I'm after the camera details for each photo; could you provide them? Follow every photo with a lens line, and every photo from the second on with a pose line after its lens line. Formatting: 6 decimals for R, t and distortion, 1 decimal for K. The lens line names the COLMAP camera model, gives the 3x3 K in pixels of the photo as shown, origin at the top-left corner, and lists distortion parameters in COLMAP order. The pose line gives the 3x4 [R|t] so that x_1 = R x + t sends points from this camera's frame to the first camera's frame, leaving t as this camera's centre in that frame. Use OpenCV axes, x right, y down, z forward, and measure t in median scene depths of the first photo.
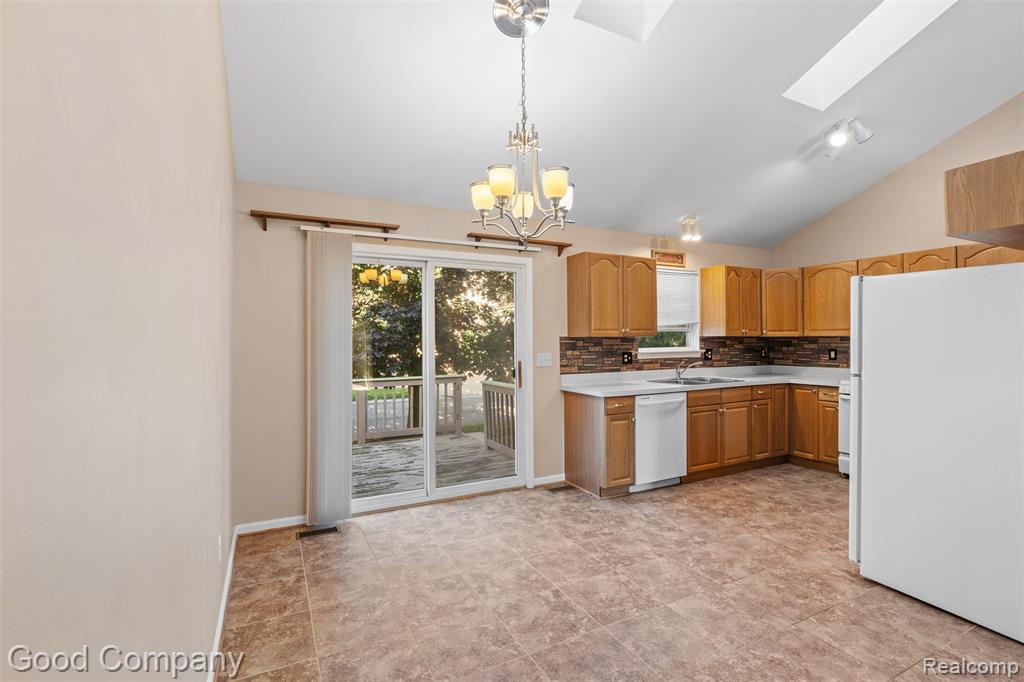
lens RADIAL K [[478.8, 0, 513.4], [0, 478.8, 337.7], [0, 0, 1]] dist [-0.003239, -0.000076]
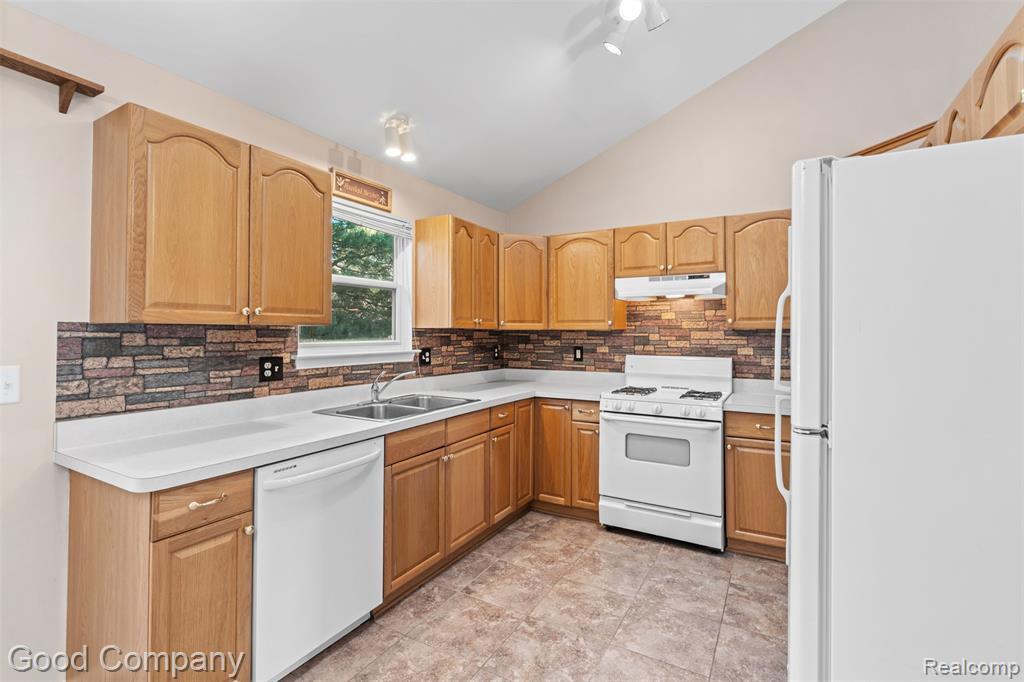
lens RADIAL K [[467.8, 0, 513.0], [0, 467.8, 322.6], [0, 0, 1]] dist [-0.002945, 0.000333]
pose [[0.840330, 0.020289, 0.541695, 0.188485], [-0.008700, 0.999675, -0.023947, 0.004025], [-0.542005, 0.015410, 0.840234, 0.466152]]
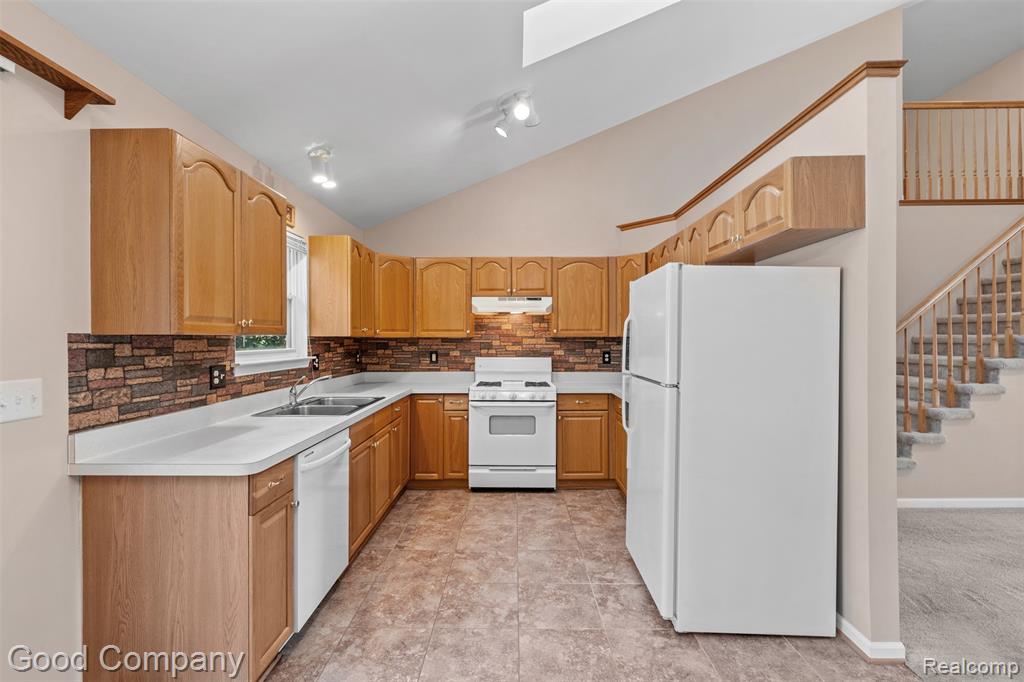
lens RADIAL K [[464.2, 0, 511.2], [0, 464.2, 339.2], [0, 0, 1]] dist [-0.003484, -0.000027]
pose [[0.466514, 0.004294, 0.884503, -0.058331], [-0.004648, 0.999986, -0.002403, 0.001717], [-0.884502, -0.002990, 0.466527, 0.495651]]
